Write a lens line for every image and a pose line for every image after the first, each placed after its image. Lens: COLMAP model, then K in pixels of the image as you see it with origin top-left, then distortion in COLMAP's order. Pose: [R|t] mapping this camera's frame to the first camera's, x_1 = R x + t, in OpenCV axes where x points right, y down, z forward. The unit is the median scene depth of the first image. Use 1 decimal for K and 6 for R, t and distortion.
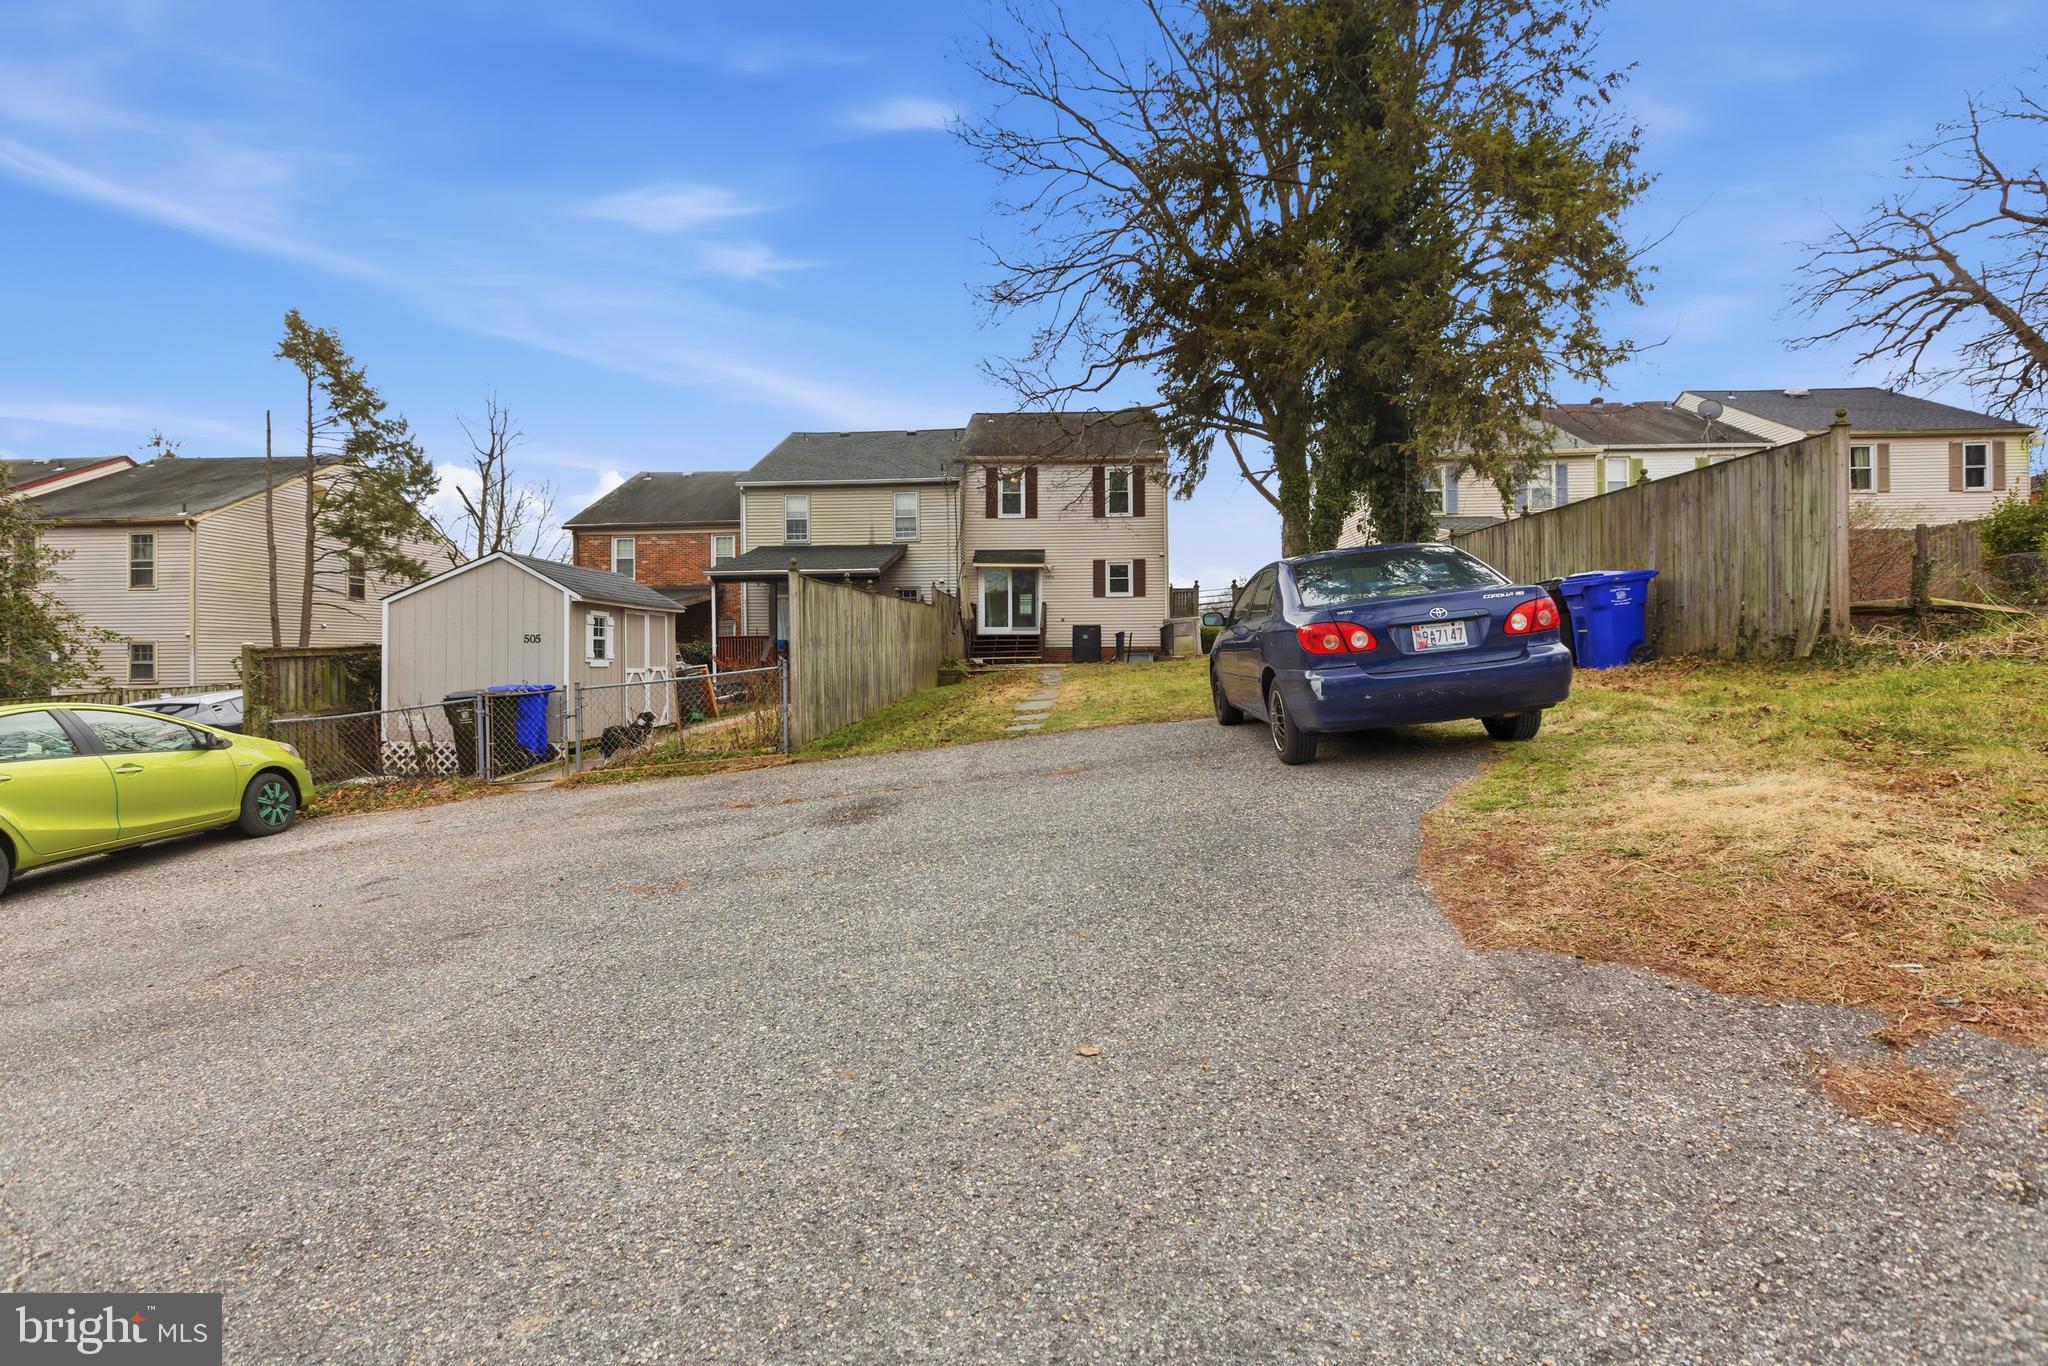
lens RADIAL K [[944.5, 0, 1025.2], [0, 944.5, 652.2], [0, 0, 1]] dist [-0.002523, 0.000355]
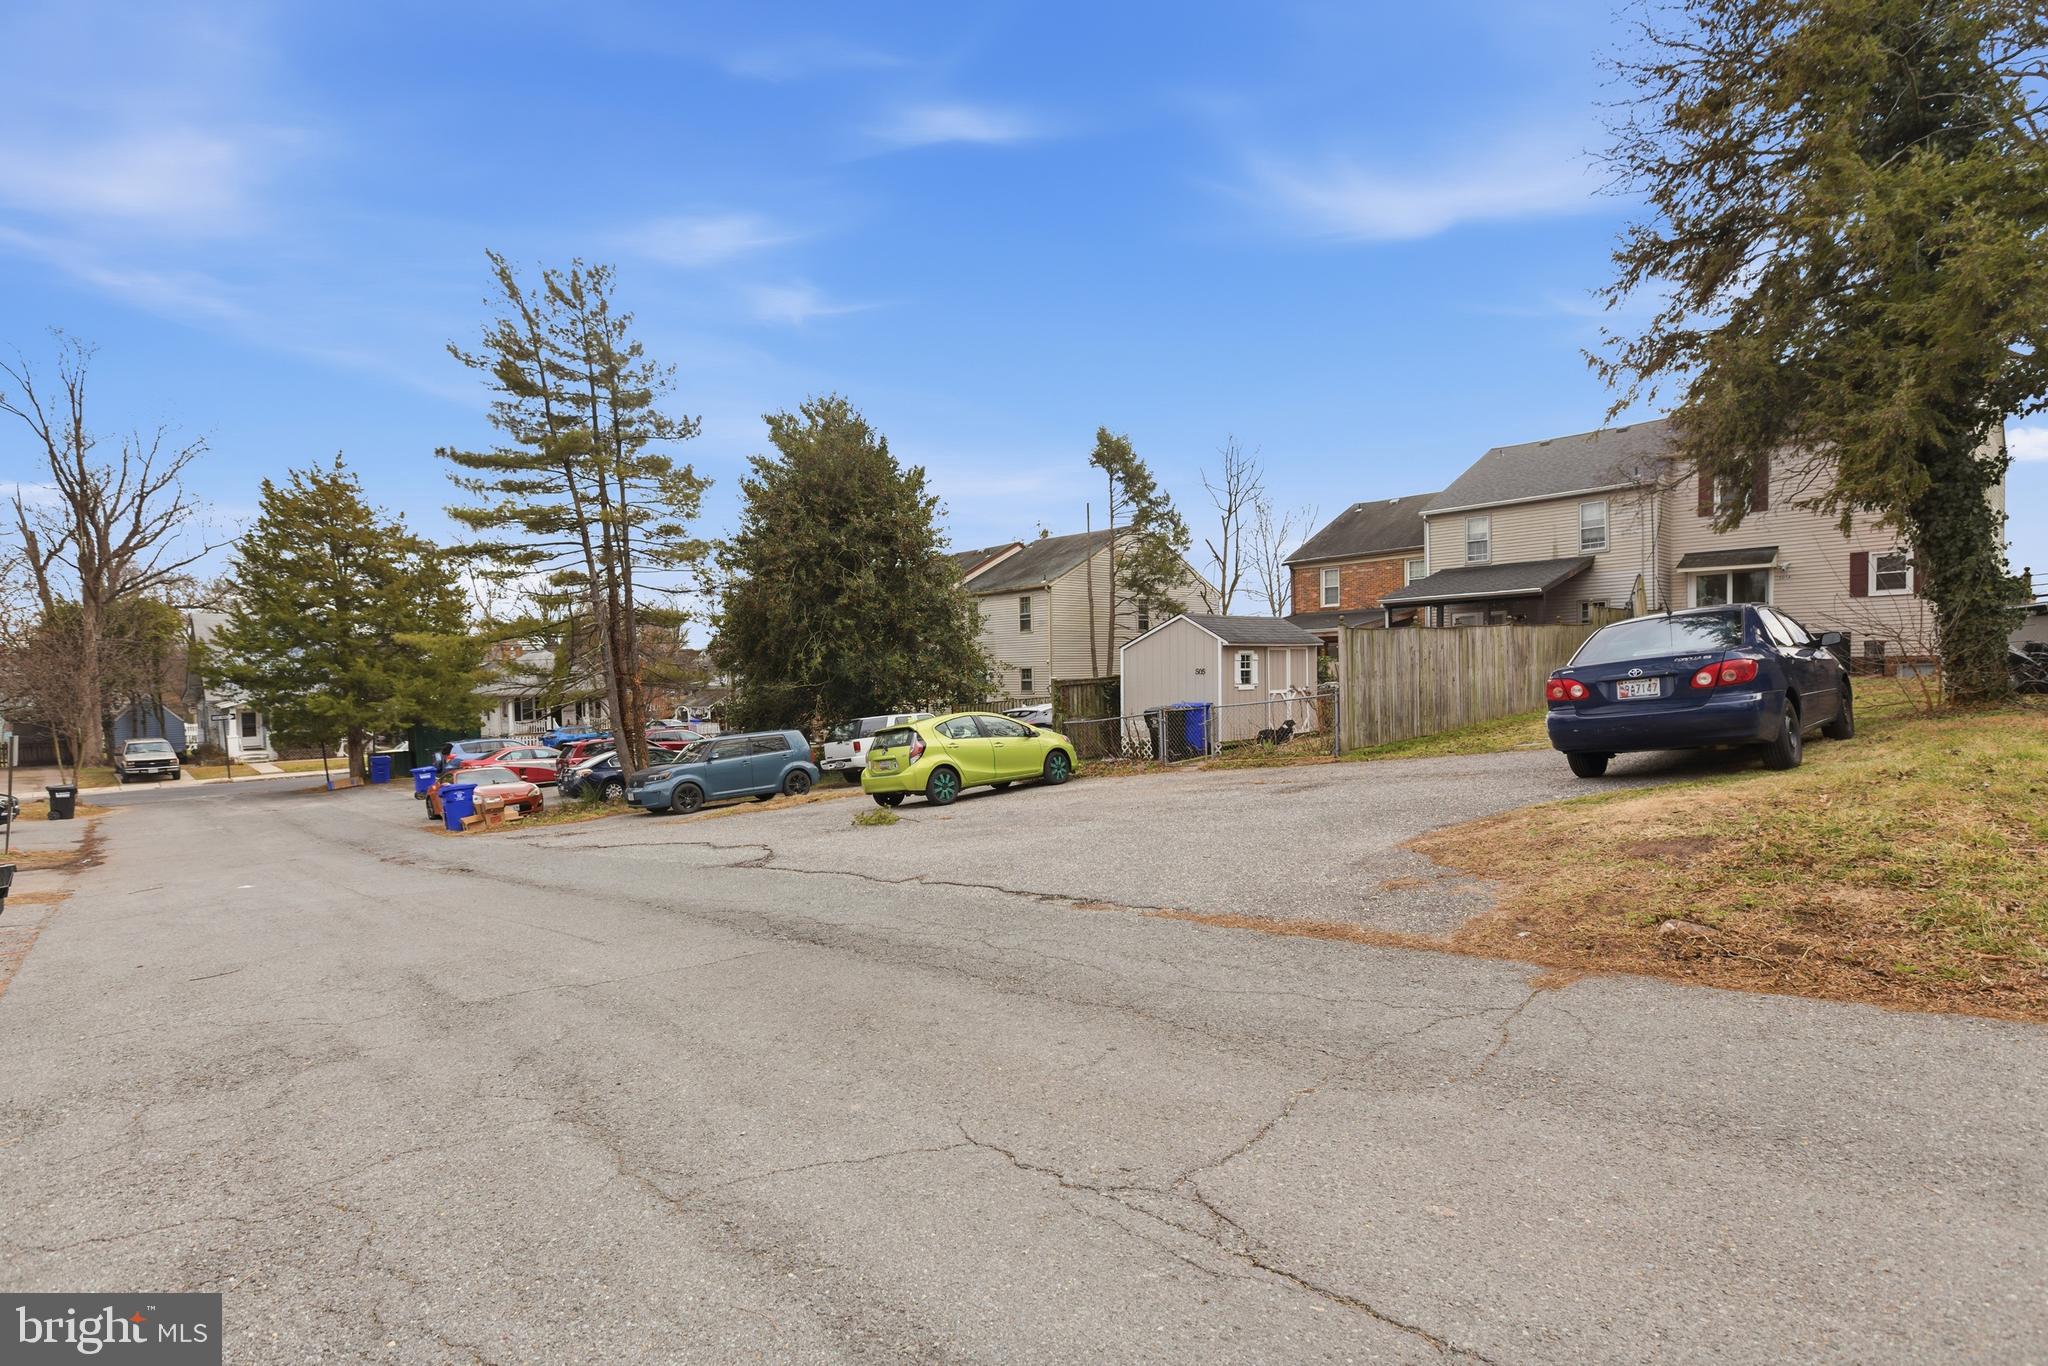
lens RADIAL K [[953.2, 0, 1029.0], [0, 953.2, 692.7], [0, 0, 1]] dist [-0.004693, -0.000478]
pose [[0.721267, 0.006506, -0.692626, 0.133875], [0.018443, 0.999421, 0.028594, -0.011921], [0.692411, -0.033398, 0.720730, -0.111678]]
